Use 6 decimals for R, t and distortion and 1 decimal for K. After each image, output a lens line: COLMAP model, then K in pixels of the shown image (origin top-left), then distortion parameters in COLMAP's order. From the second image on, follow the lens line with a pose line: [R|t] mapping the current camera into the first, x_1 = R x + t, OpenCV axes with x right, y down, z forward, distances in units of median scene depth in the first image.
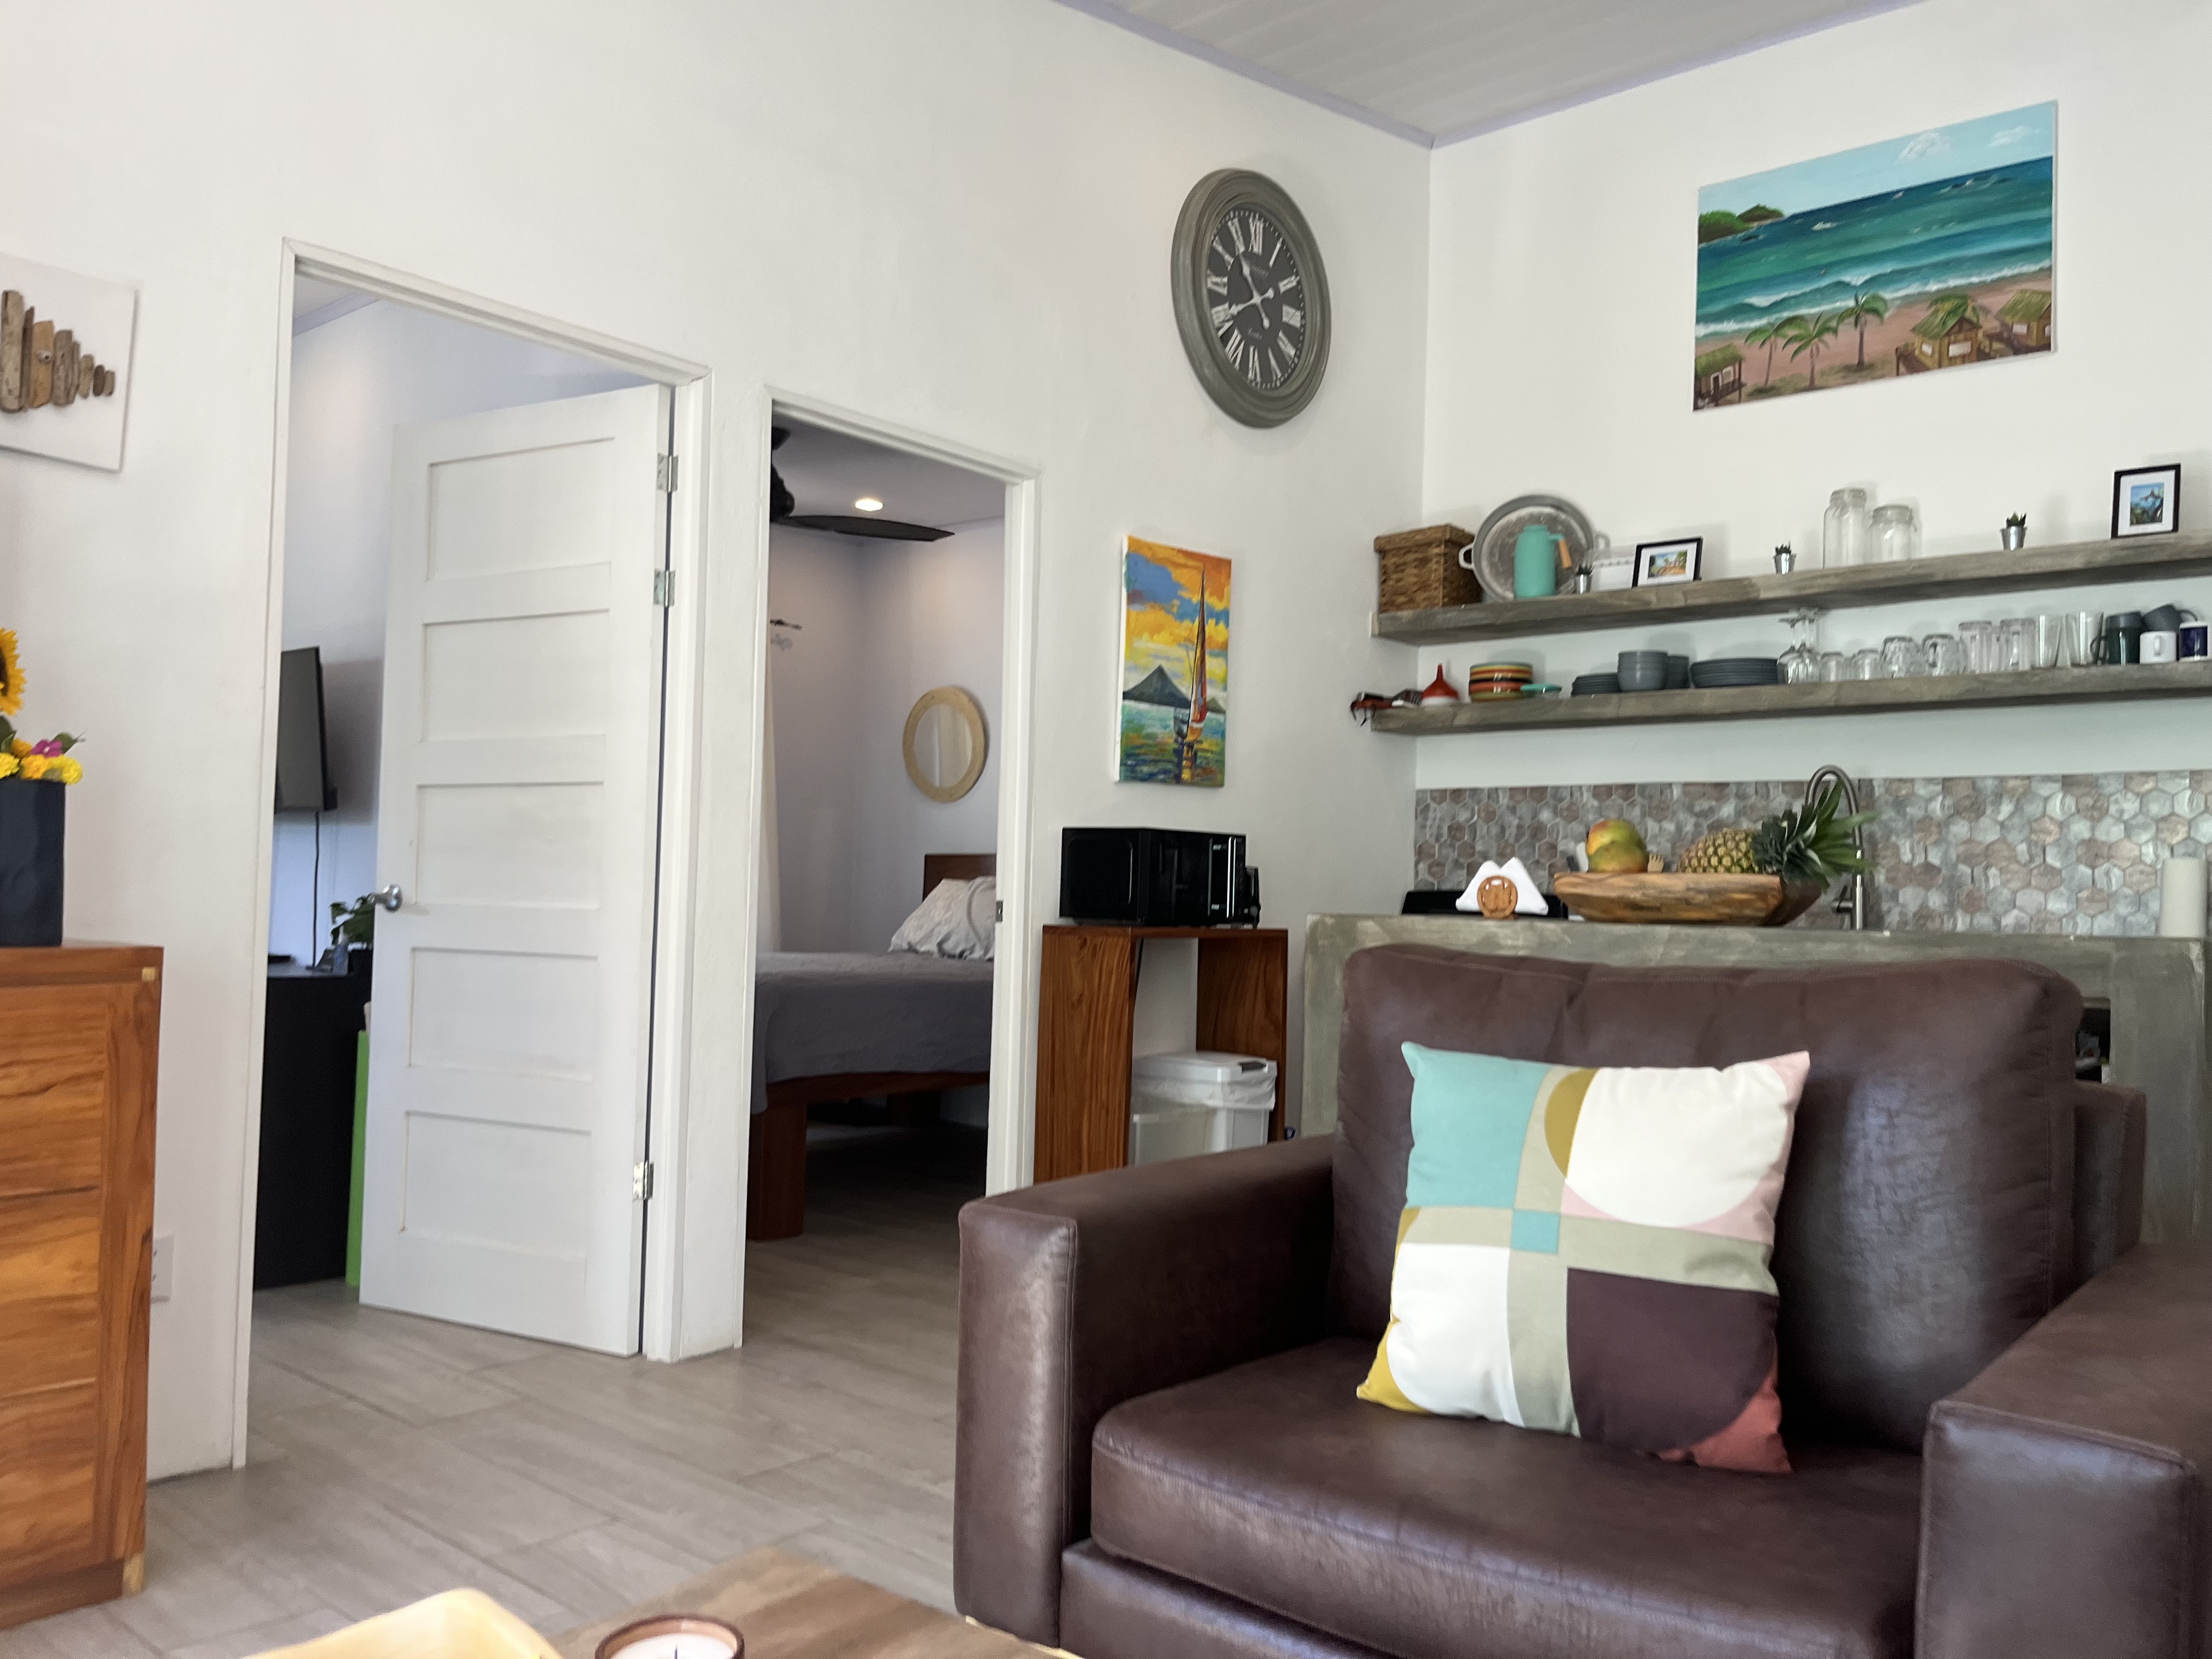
lens RADIAL K [[1681.8, 0, 1108.1], [0, 1681.8, 841.4], [0, 0, 1]] dist [0.063962, -0.087882]
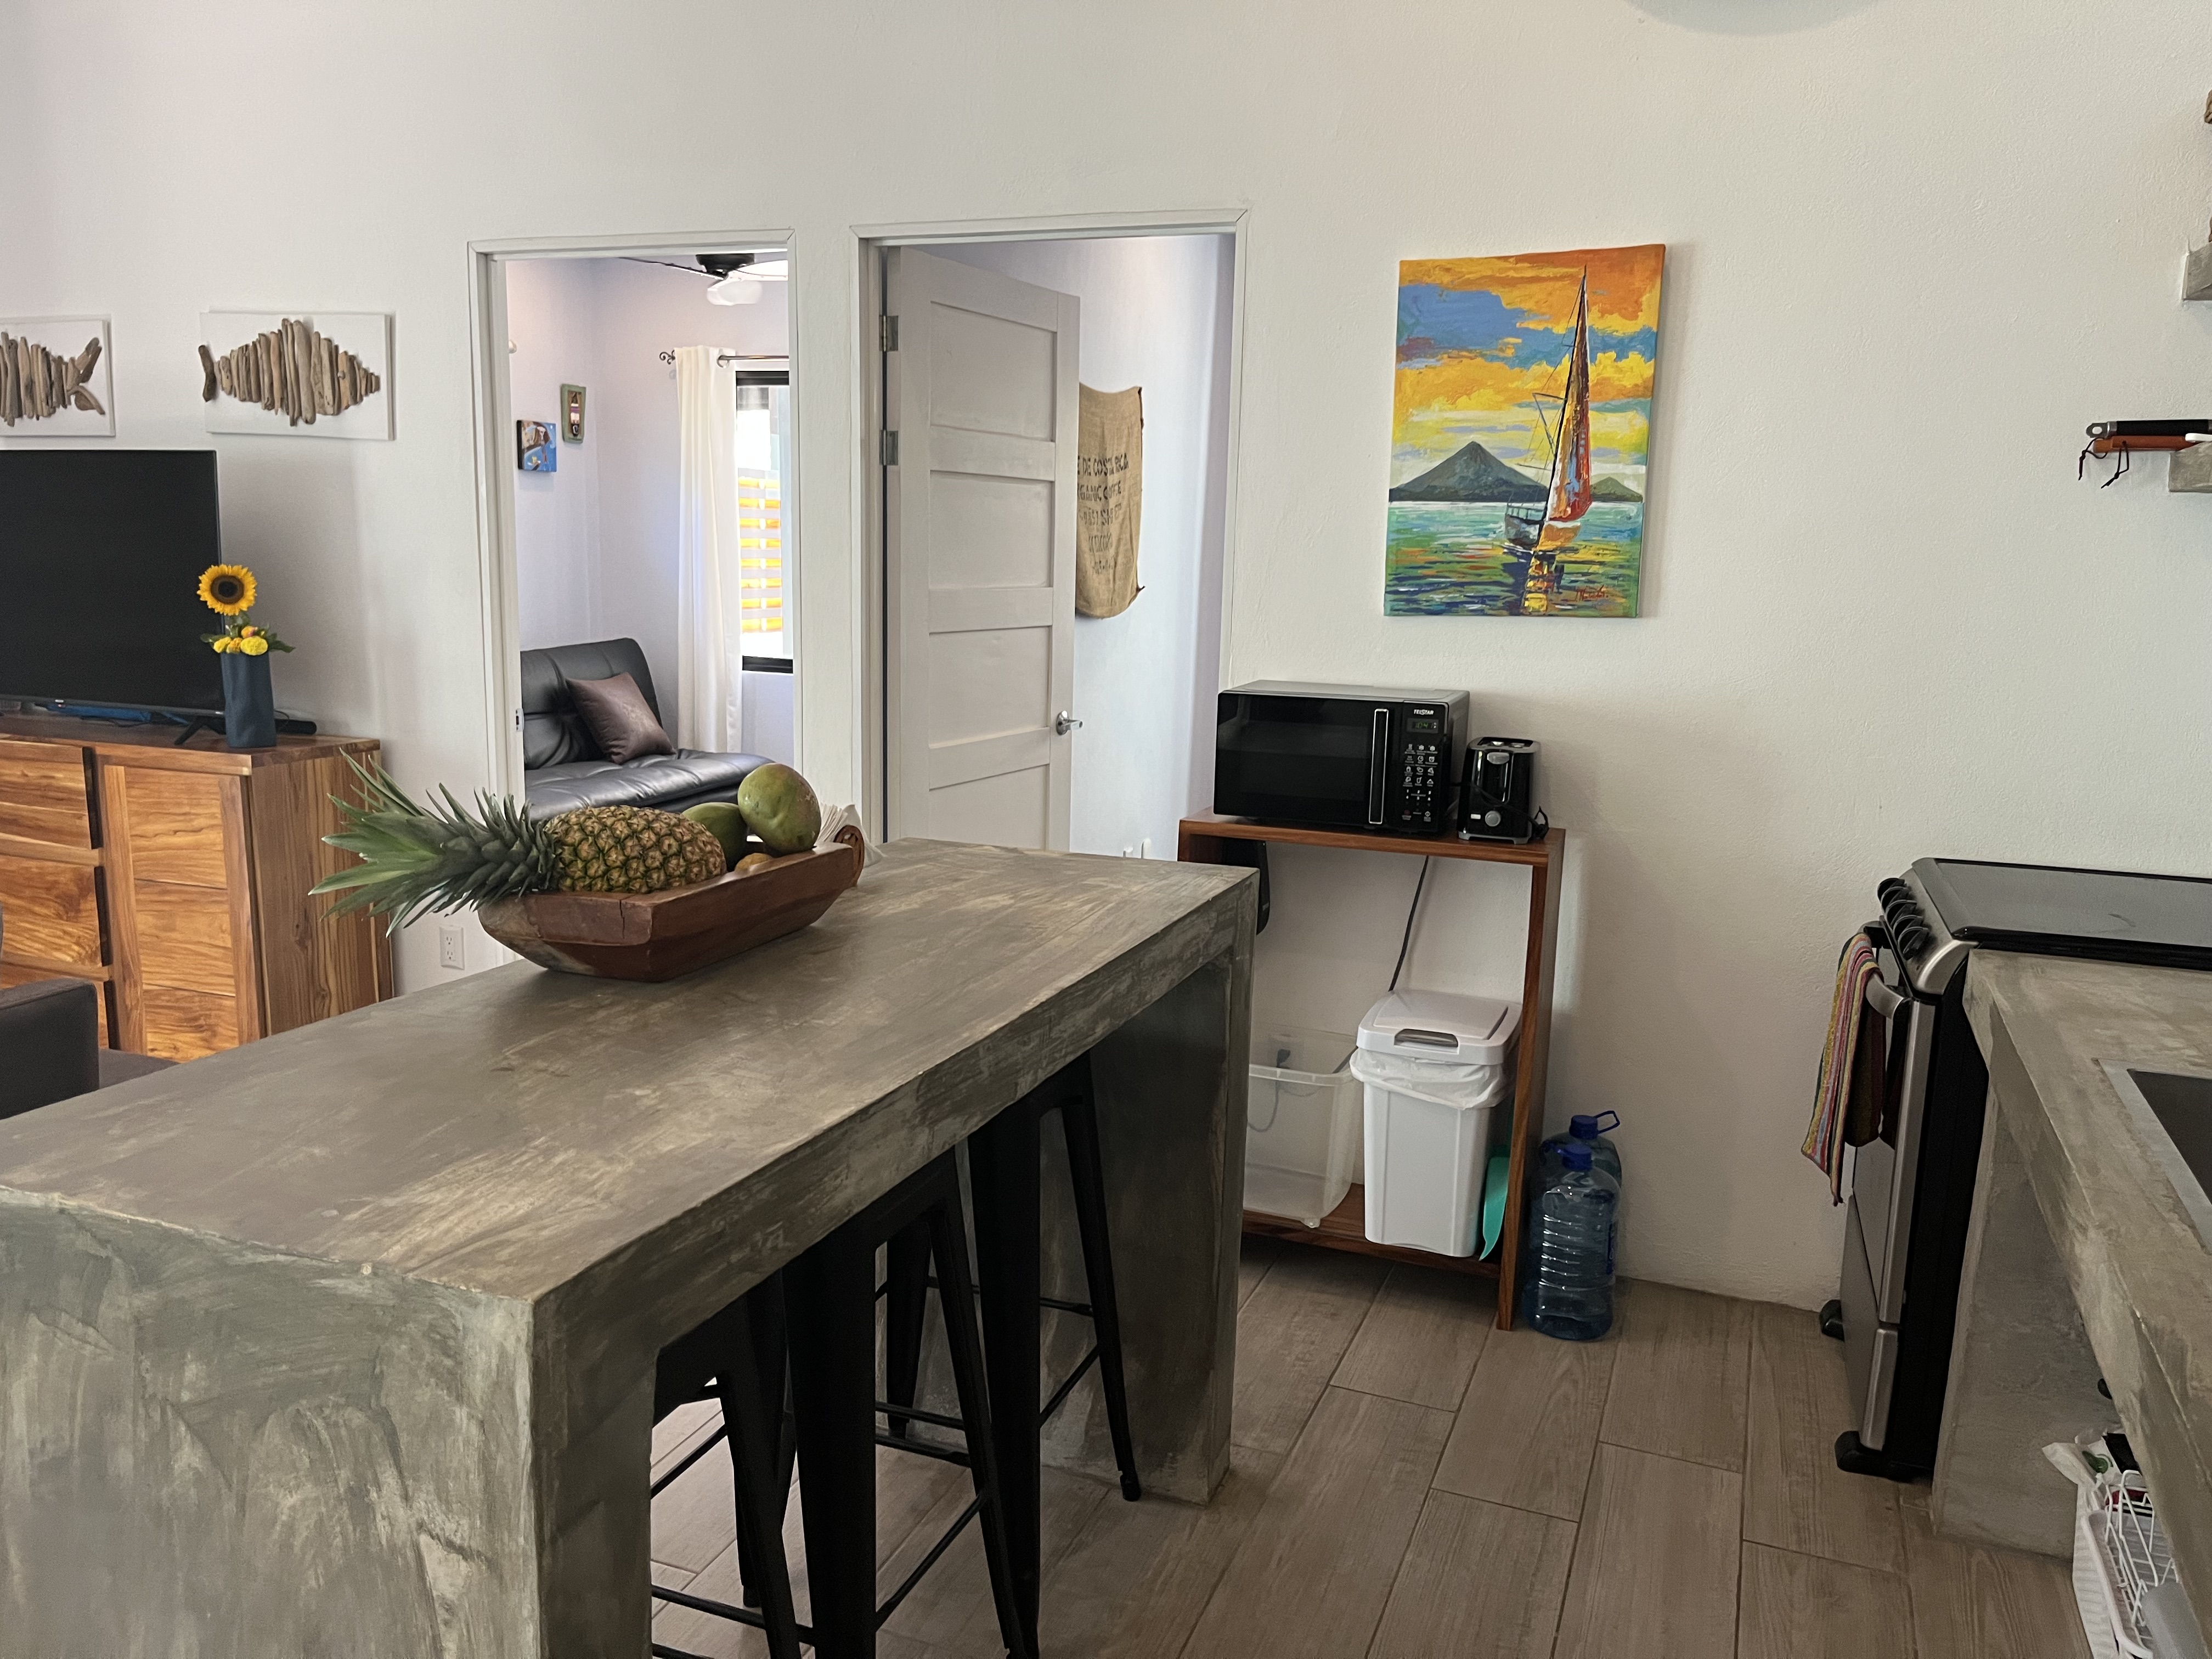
lens RADIAL K [[1680.3, 0, 1103.8], [0, 1680.3, 839.0], [0, 0, 1]] dist [0.072425, -0.108909]
pose [[0.325474, 0.153625, -0.932988, 0.635590], [0.013338, 0.985869, 0.166986, -0.060946], [0.945457, -0.066794, 0.318825, 0.613185]]
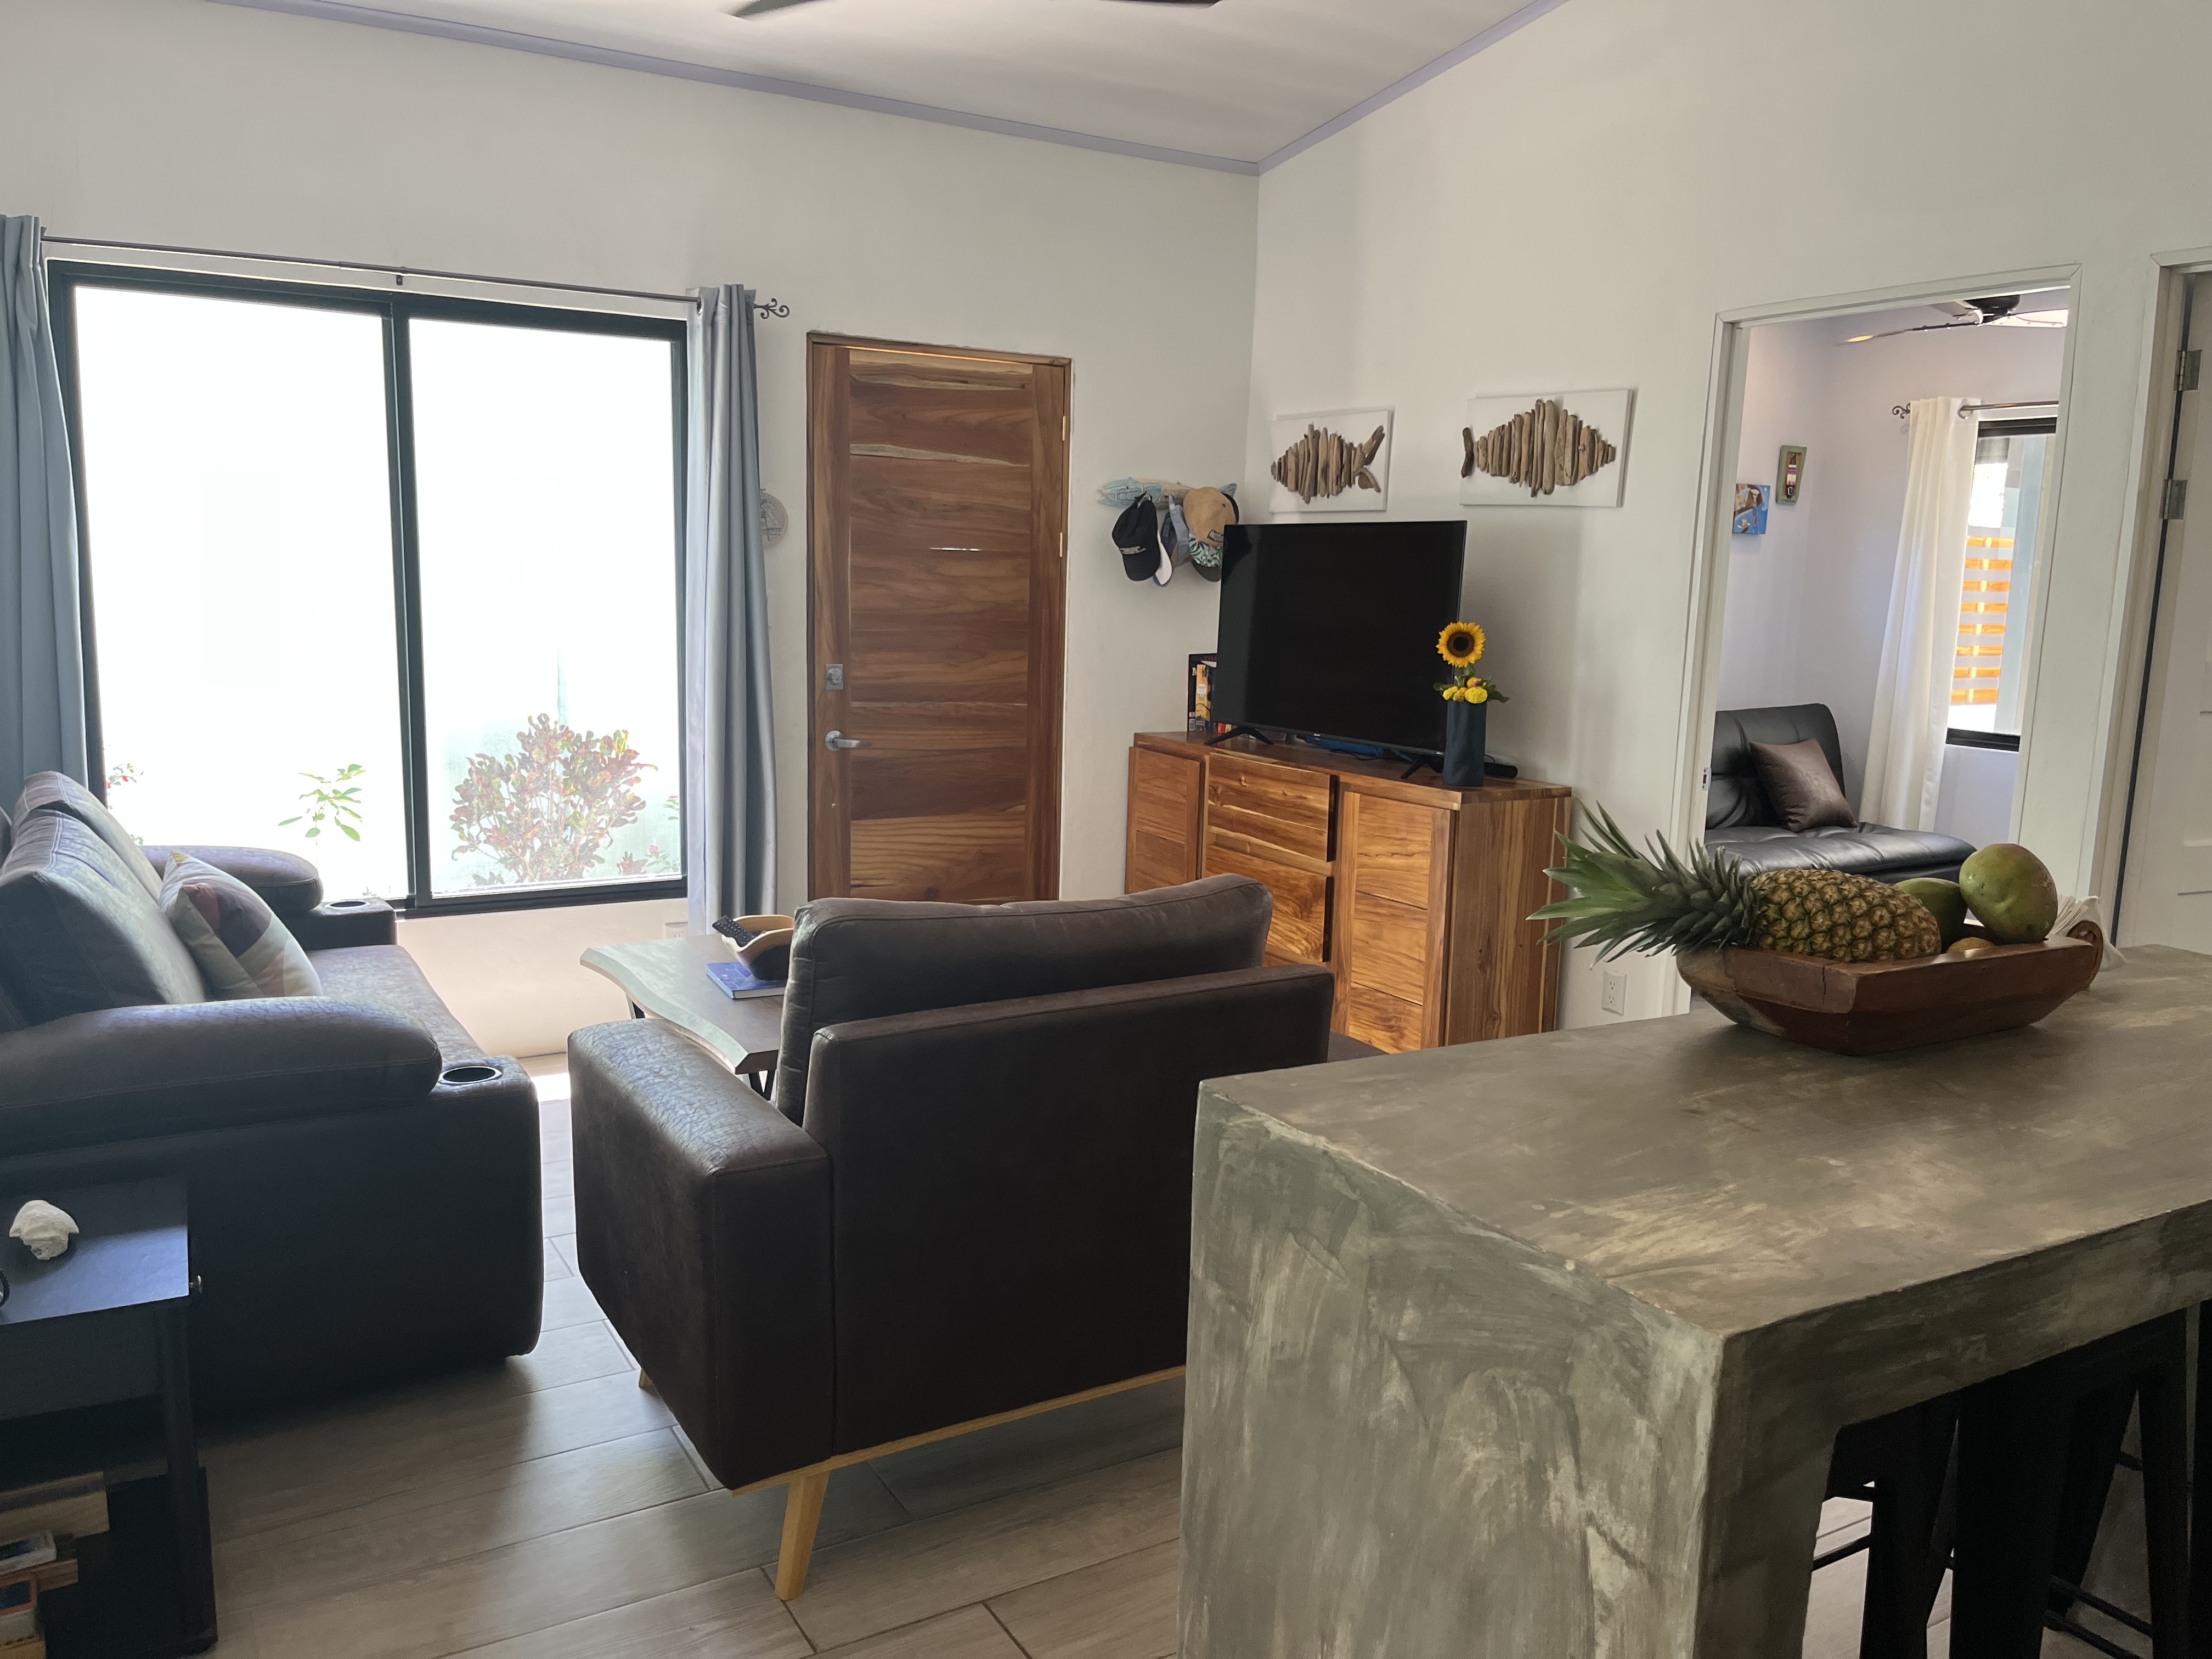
lens RADIAL K [[1681.8, 0, 1108.1], [0, 1681.8, 841.4], [0, 0, 1]] dist [0.063962, -0.087882]
pose [[-0.325222, 0.121241, -0.937833, 0.645359], [-0.005796, 0.991473, 0.130186, -0.060203], [0.945620, 0.047775, -0.321746, 0.601212]]
